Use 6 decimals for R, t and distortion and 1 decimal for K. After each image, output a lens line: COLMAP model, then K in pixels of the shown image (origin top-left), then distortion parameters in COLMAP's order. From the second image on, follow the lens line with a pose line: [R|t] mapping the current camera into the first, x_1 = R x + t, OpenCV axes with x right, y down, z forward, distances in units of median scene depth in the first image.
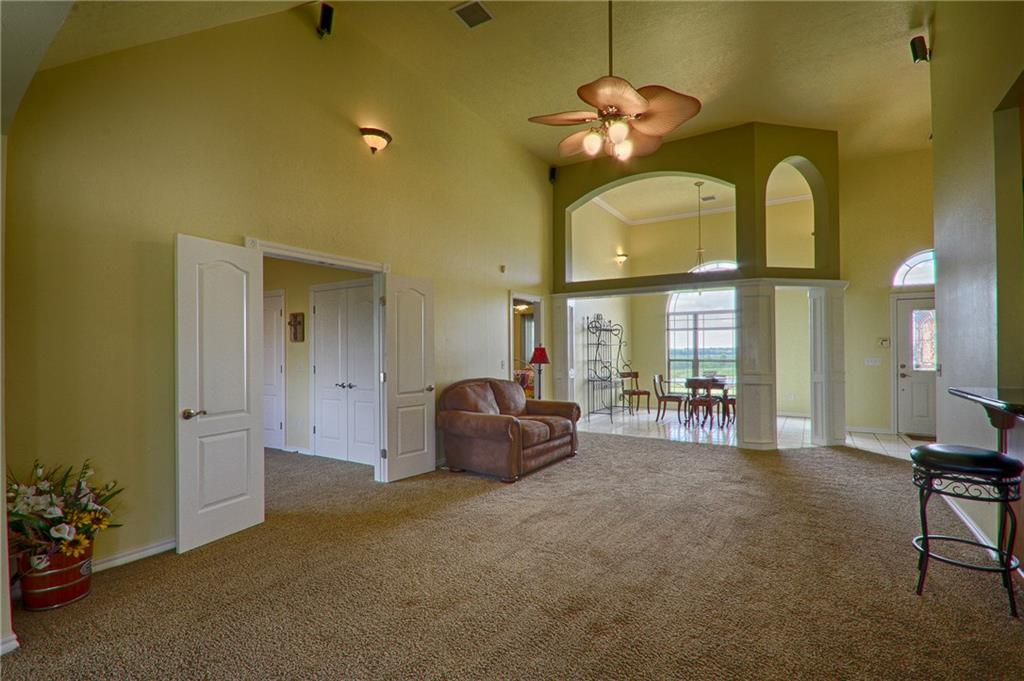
lens RADIAL K [[481.7, 0, 523.1], [0, 481.7, 345.9], [0, 0, 1]] dist [-0.001658, -0.001225]
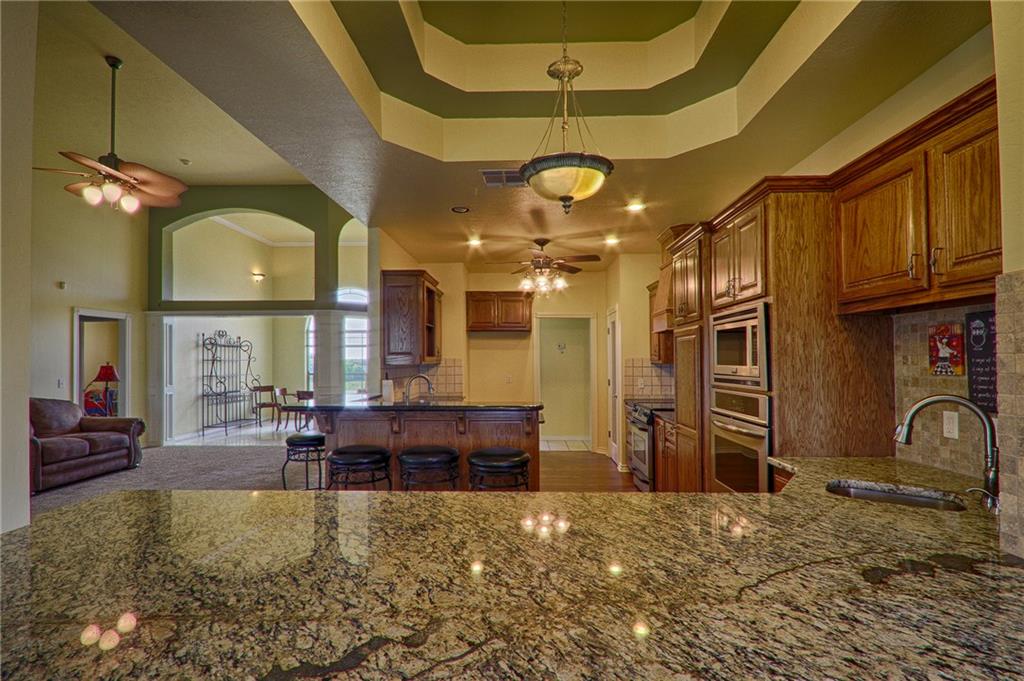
lens RADIAL K [[481.7, 0, 518.4], [0, 481.7, 357.0], [0, 0, 1]] dist [-0.001658, -0.001225]
pose [[0.863504, 0.005332, 0.504314, 0.251712], [-0.006217, 0.999981, 0.000073, -0.018656], [-0.504304, -0.003199, 0.863520, -0.286553]]
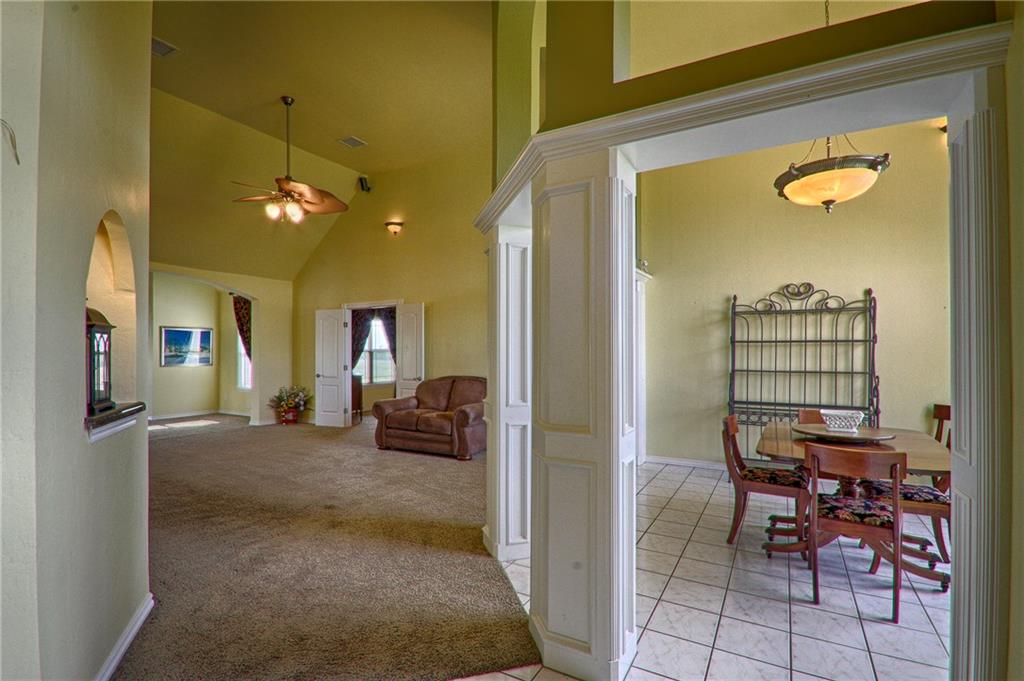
lens RADIAL K [[481.7, 0, 508.3], [0, 481.7, 343.0], [0, 0, 1]] dist [-0.001658, -0.001225]
pose [[0.014516, -0.008647, -0.999857, 0.917532], [0.013508, 0.999873, -0.008451, -0.002018], [0.999803, -0.013384, 0.014630, 0.911843]]
